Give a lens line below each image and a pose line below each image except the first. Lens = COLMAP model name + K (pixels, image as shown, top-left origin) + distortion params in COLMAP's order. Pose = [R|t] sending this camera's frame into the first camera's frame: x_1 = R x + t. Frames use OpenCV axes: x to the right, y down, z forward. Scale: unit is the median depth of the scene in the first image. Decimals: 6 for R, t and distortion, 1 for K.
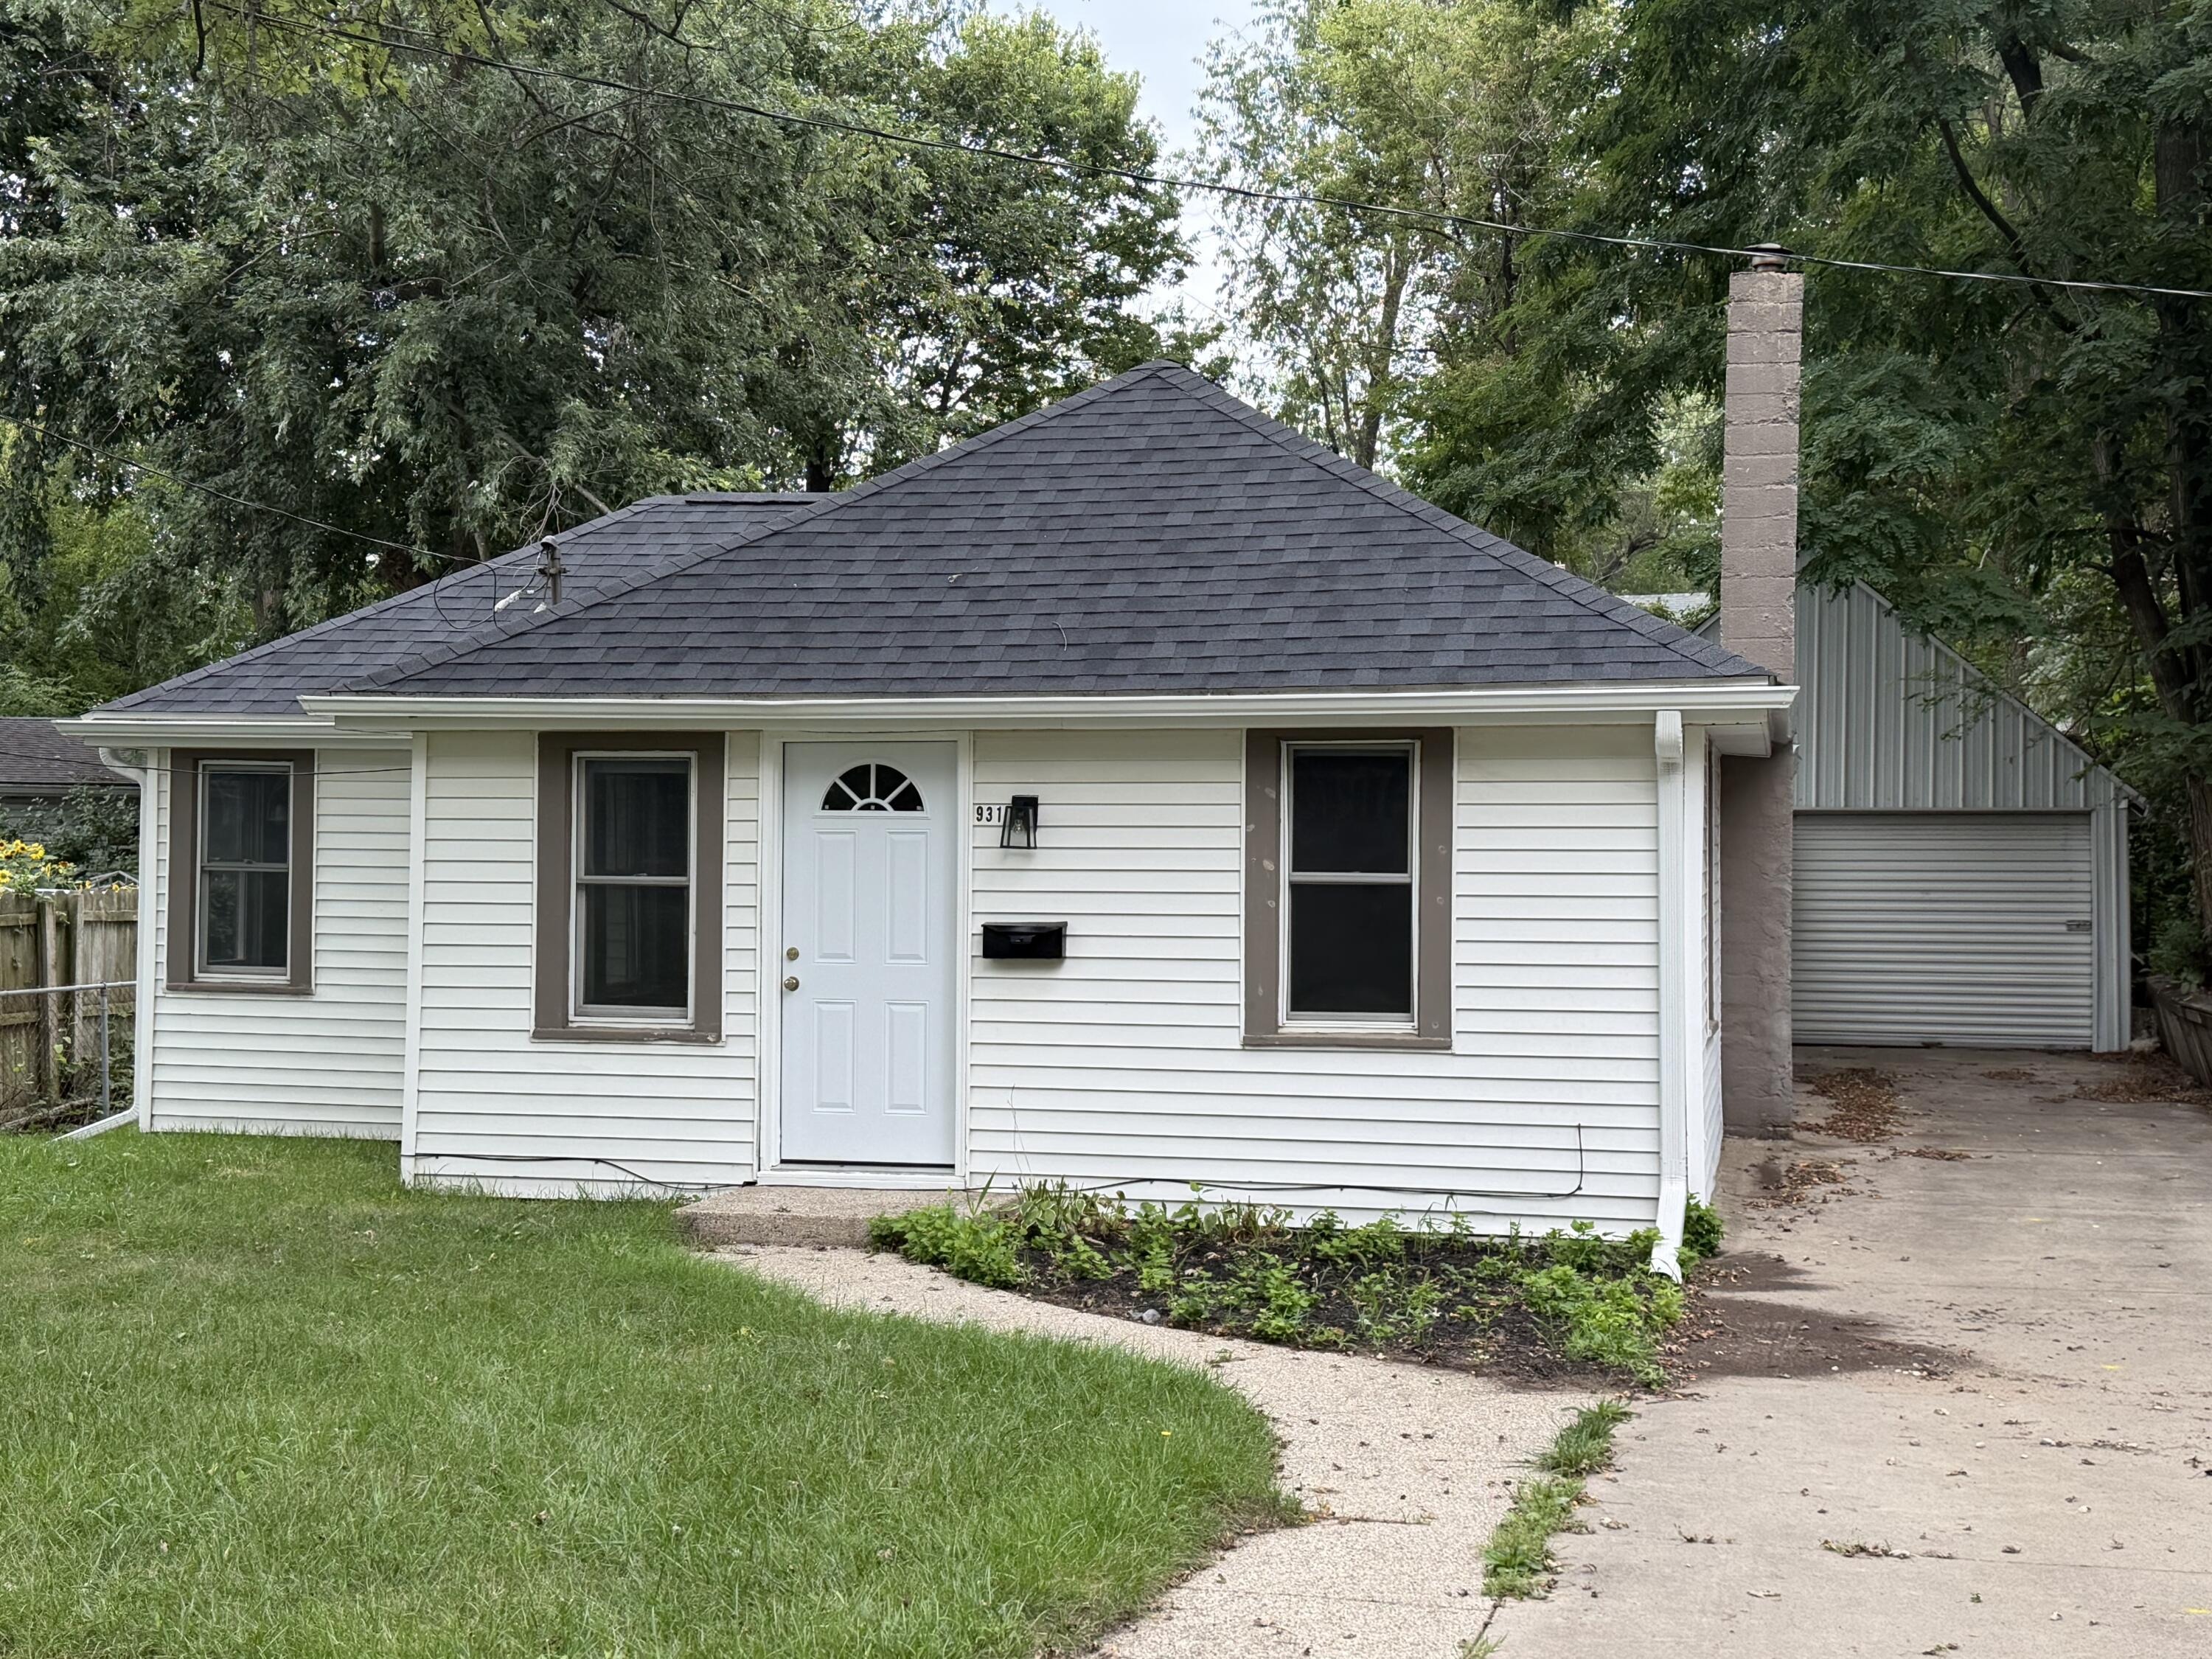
lens RADIAL K [[2873.2, 0, 1098.9], [0, 2873.2, 817.1], [0, 0, 1]] dist [0.138322, 0.000000]
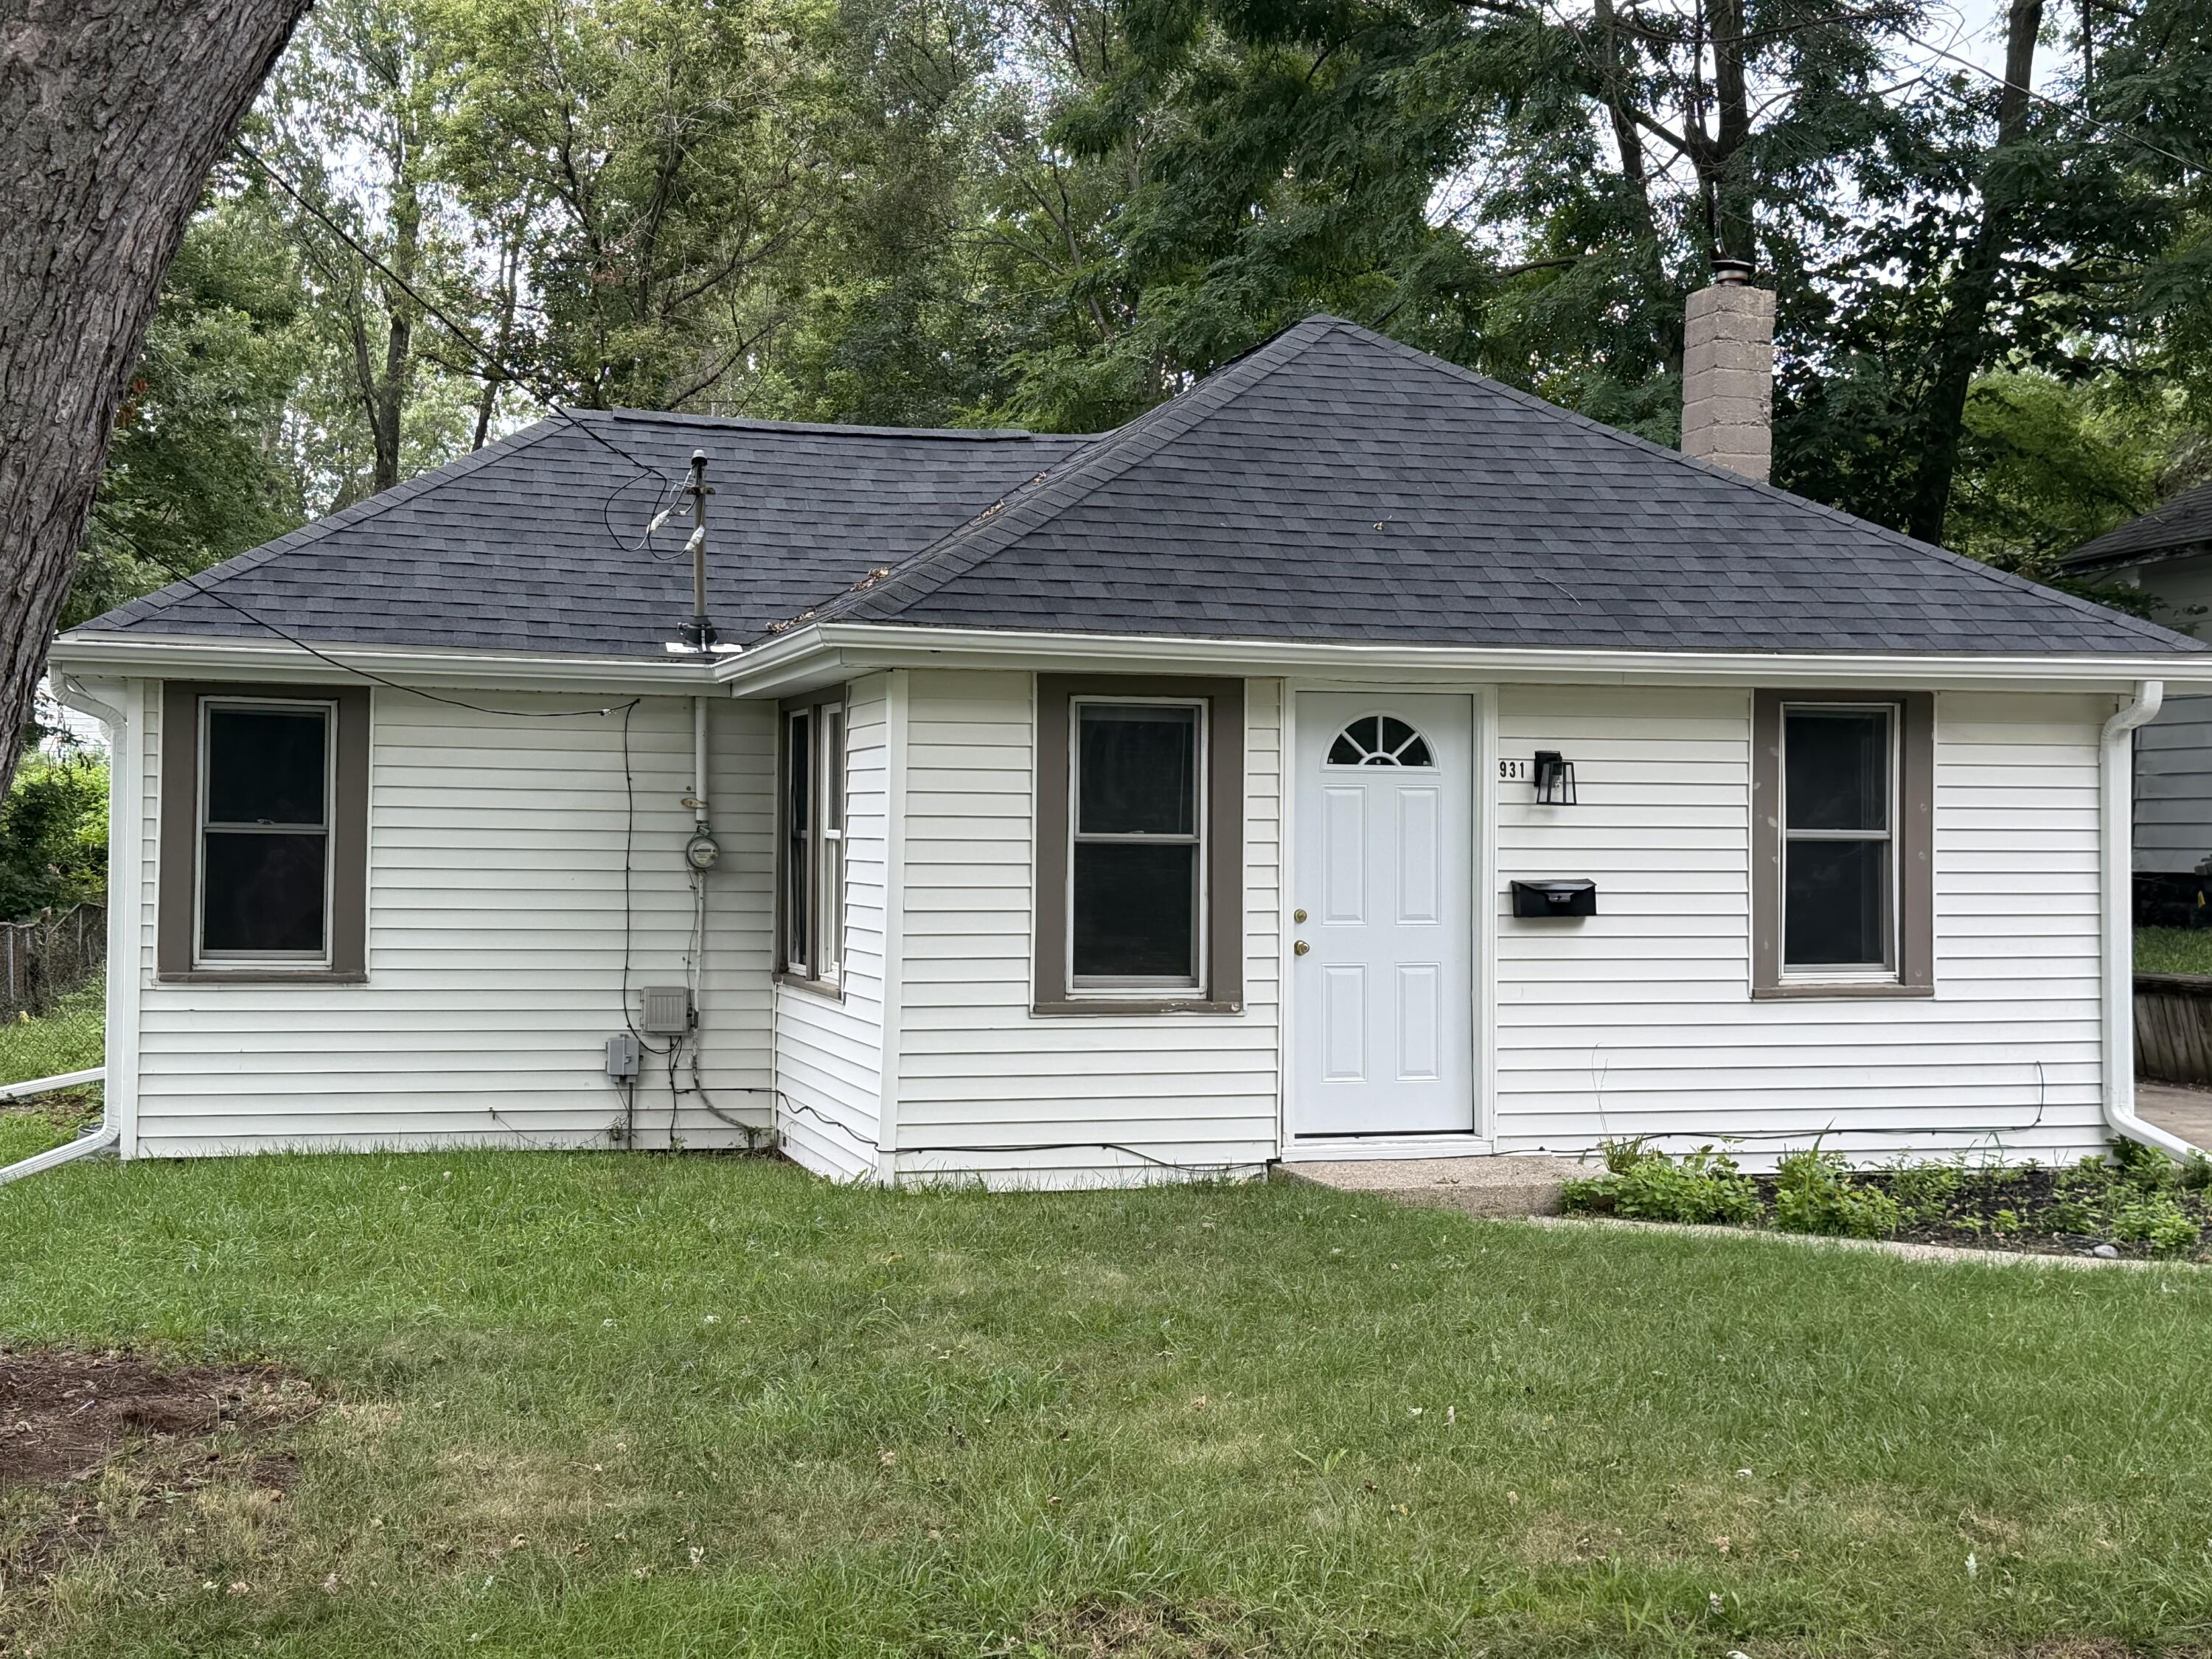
lens RADIAL K [[2873.2, 0, 1103.7], [0, 2873.2, 838.8], [0, 0, 1]] dist [0.138322, 0.000000]
pose [[0.858159, 0.000549, 0.513384, -0.658760], [-0.006509, 0.999931, 0.009812, 0.013726], [-0.513343, -0.011762, 0.858103, 0.229858]]
